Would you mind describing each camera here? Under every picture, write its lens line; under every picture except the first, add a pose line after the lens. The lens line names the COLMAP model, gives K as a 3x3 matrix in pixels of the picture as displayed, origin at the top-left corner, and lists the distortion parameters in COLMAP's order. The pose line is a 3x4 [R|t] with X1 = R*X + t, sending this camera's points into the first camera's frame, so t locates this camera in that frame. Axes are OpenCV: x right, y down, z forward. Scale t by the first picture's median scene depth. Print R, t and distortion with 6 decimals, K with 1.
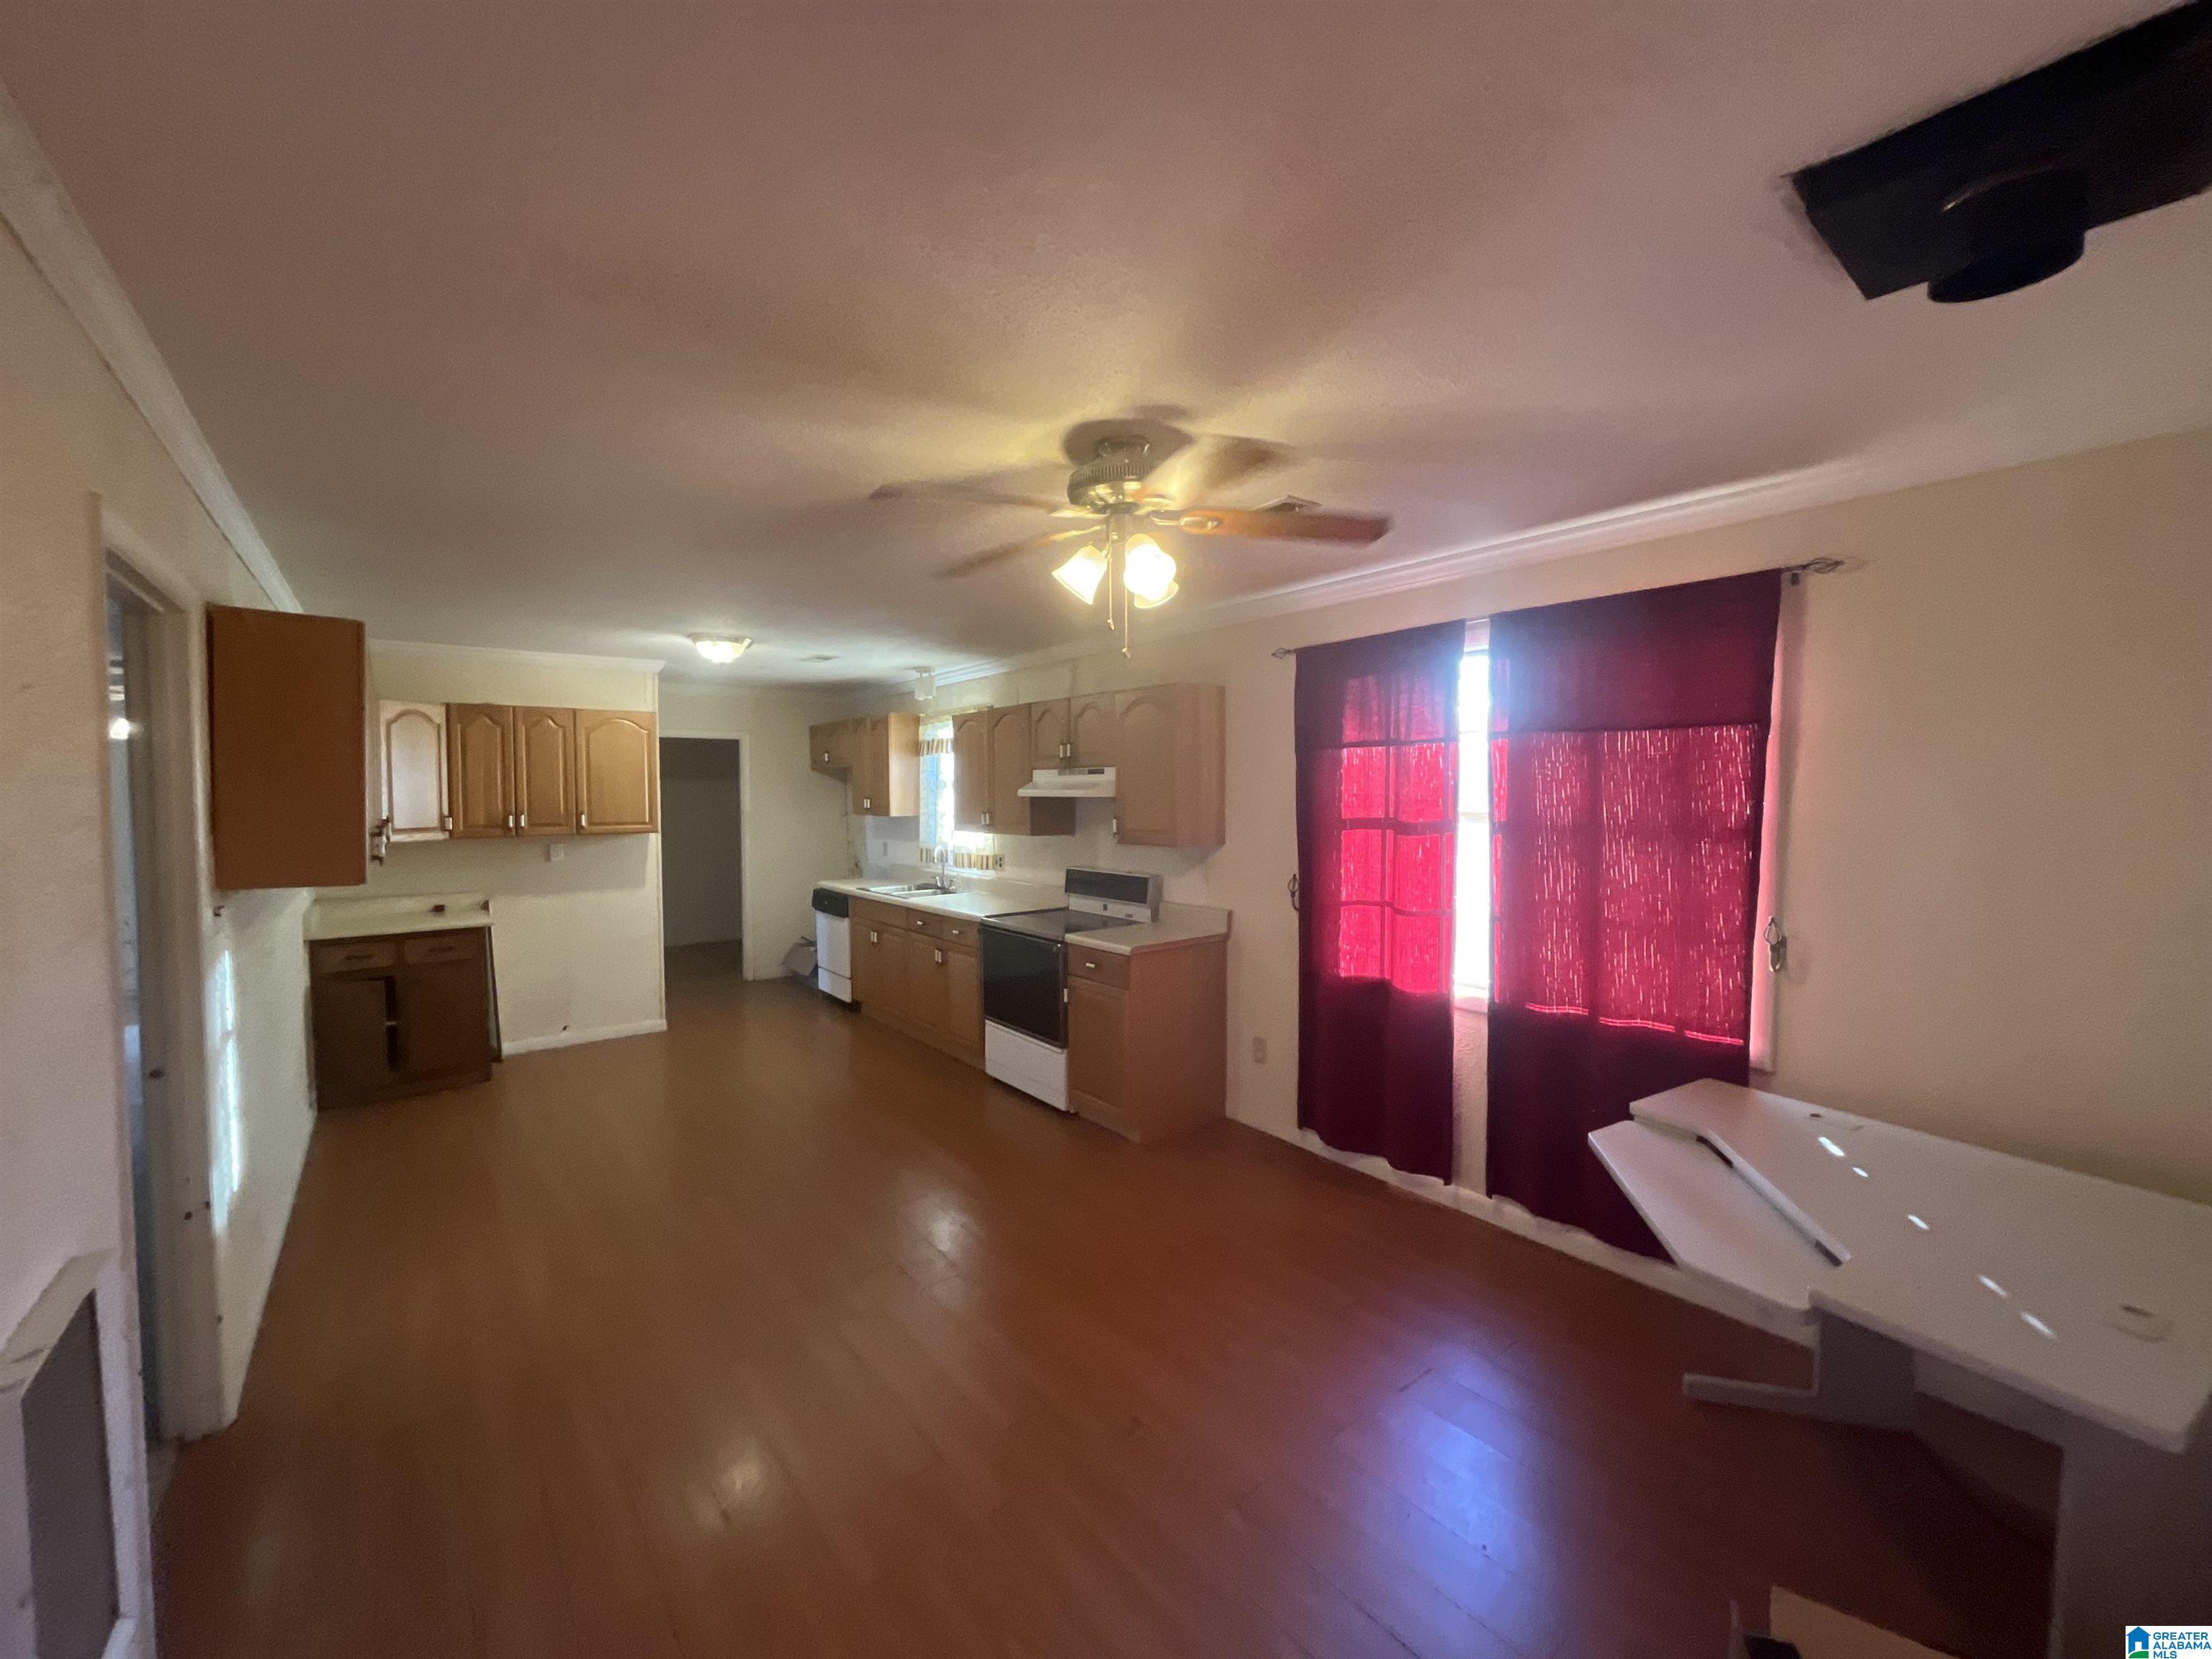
lens RADIAL K [[892.6, 0, 1101.9], [0, 892.6, 833.7], [0, 0, 1]] dist [0.000922, -0.000244]
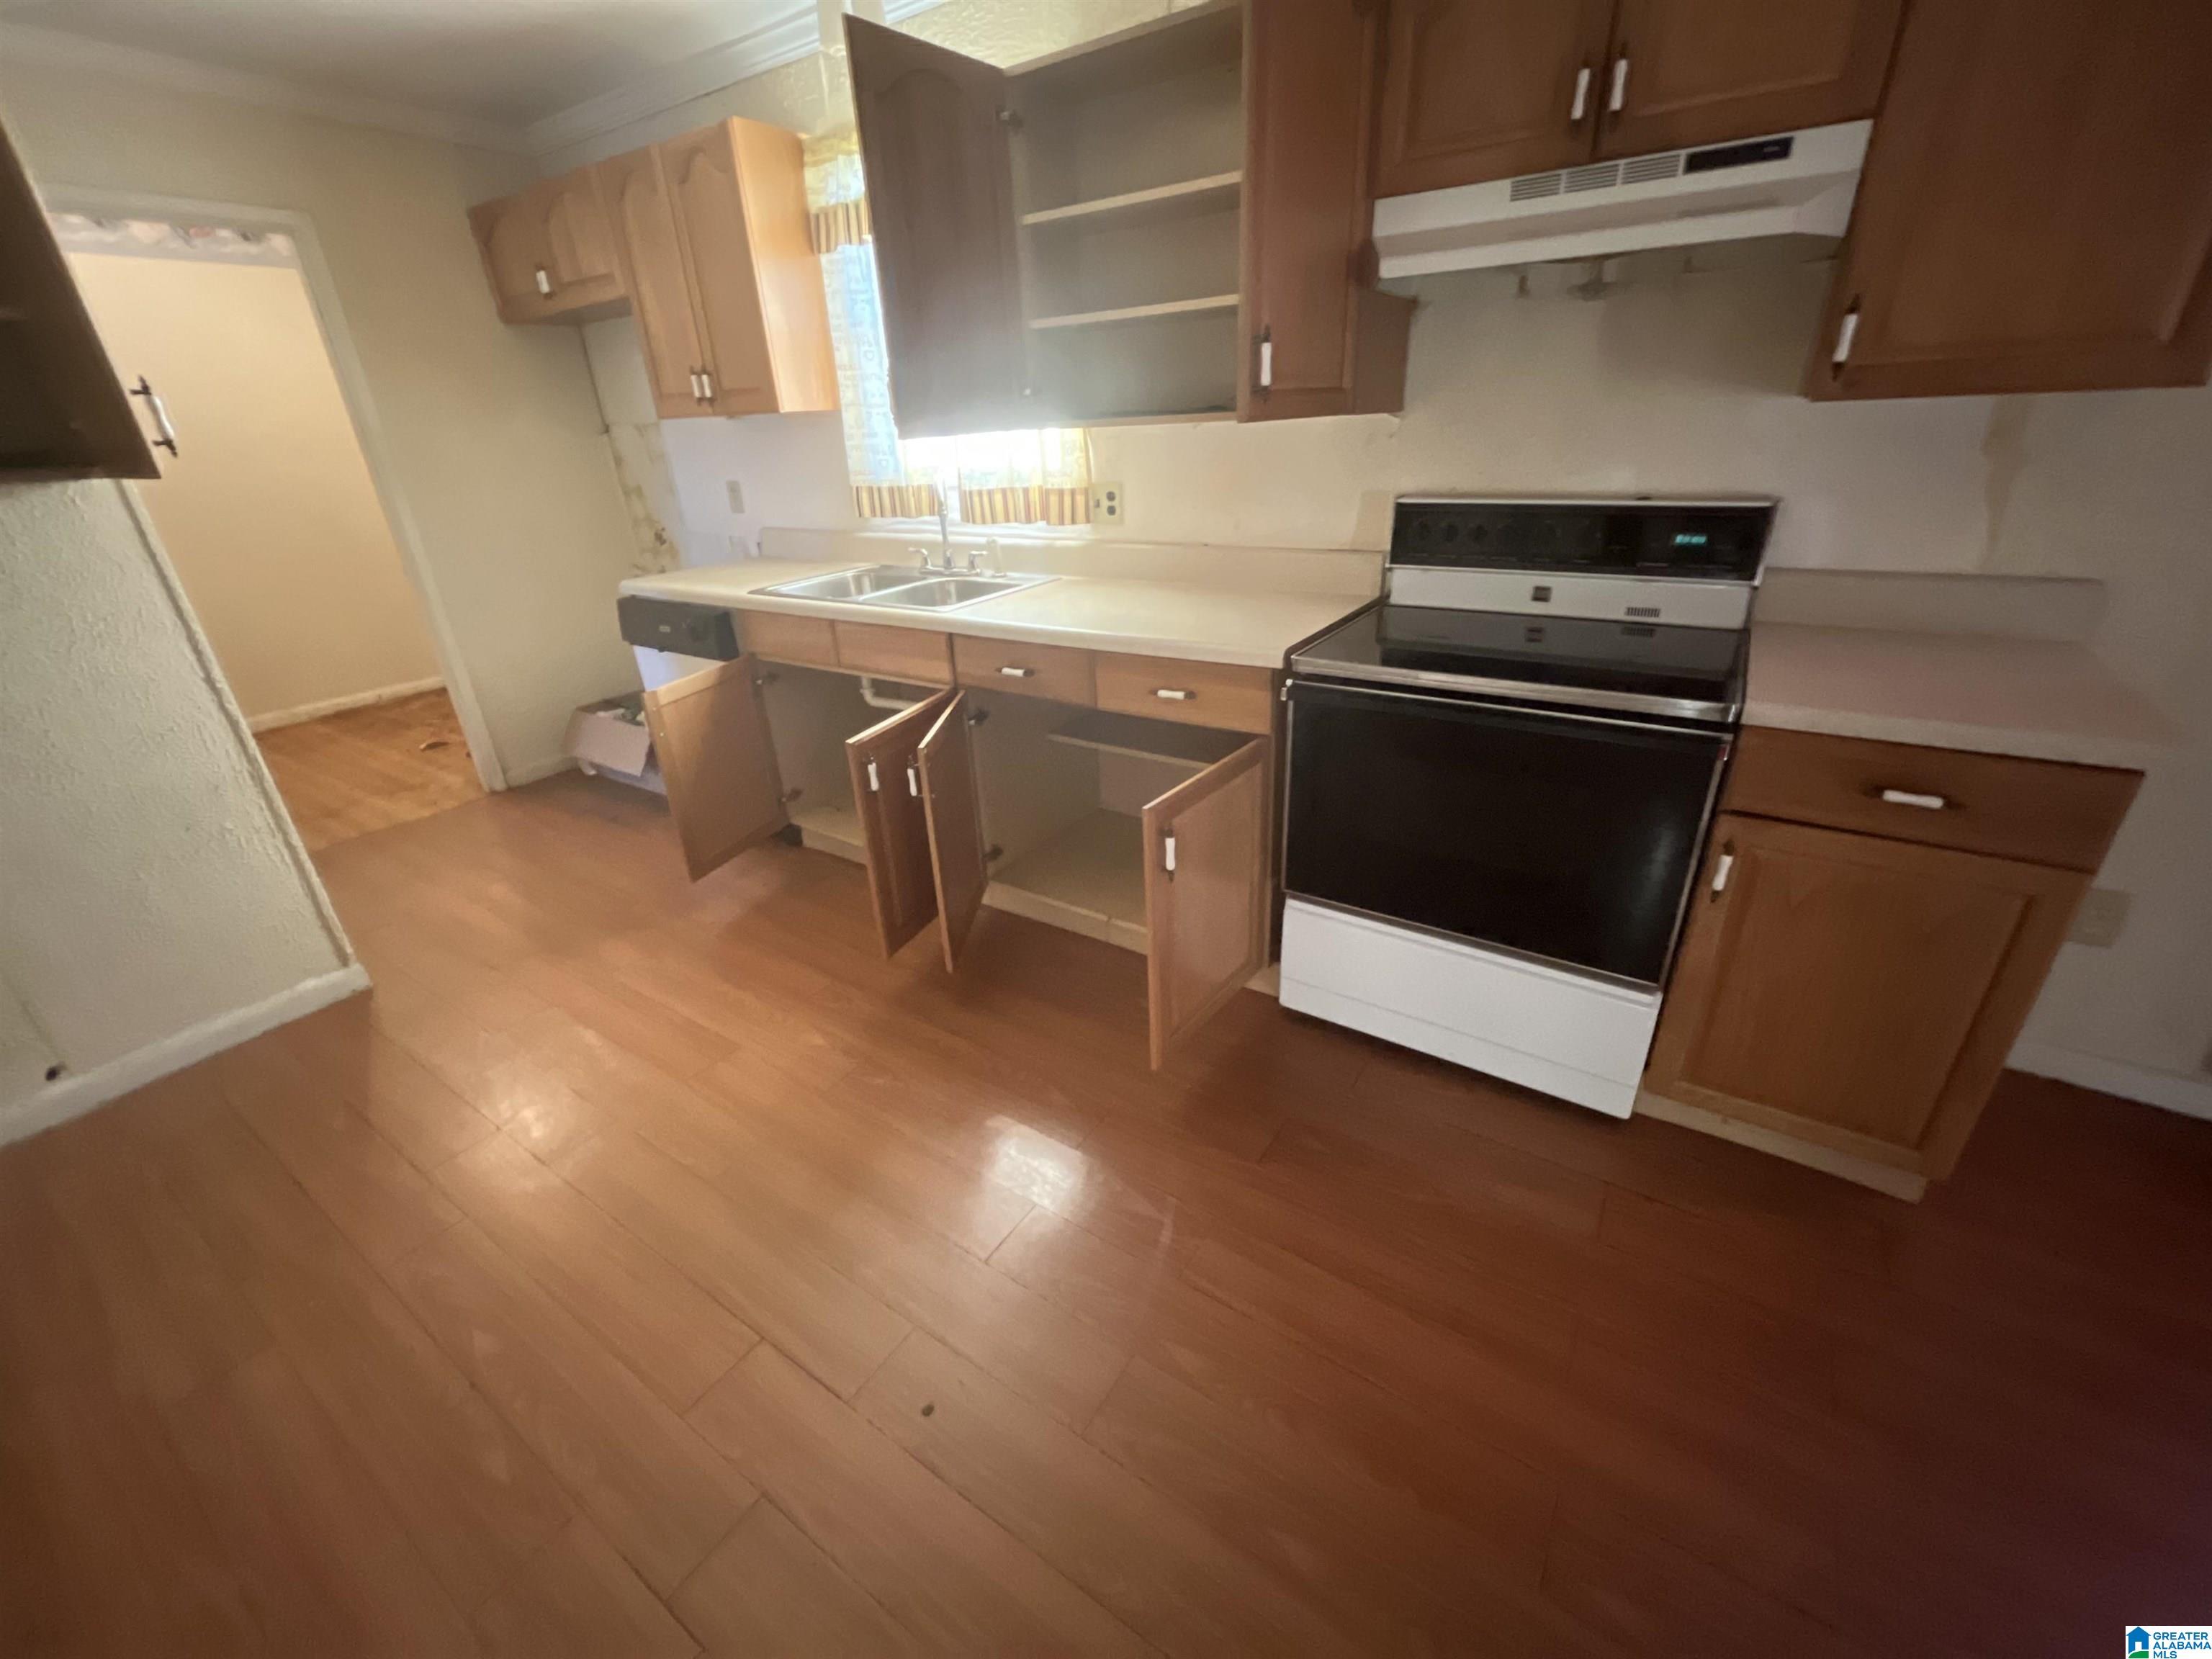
lens RADIAL K [[892.6, 0, 1105.8], [0, 892.6, 822.6], [0, 0, 1]] dist [0.000922, -0.000244]
pose [[0.951187, -0.169351, 0.257998, -0.254906], [0.061371, 0.923090, 0.379656, 0.009946], [-0.302450, -0.345291, 0.888424, 0.547025]]
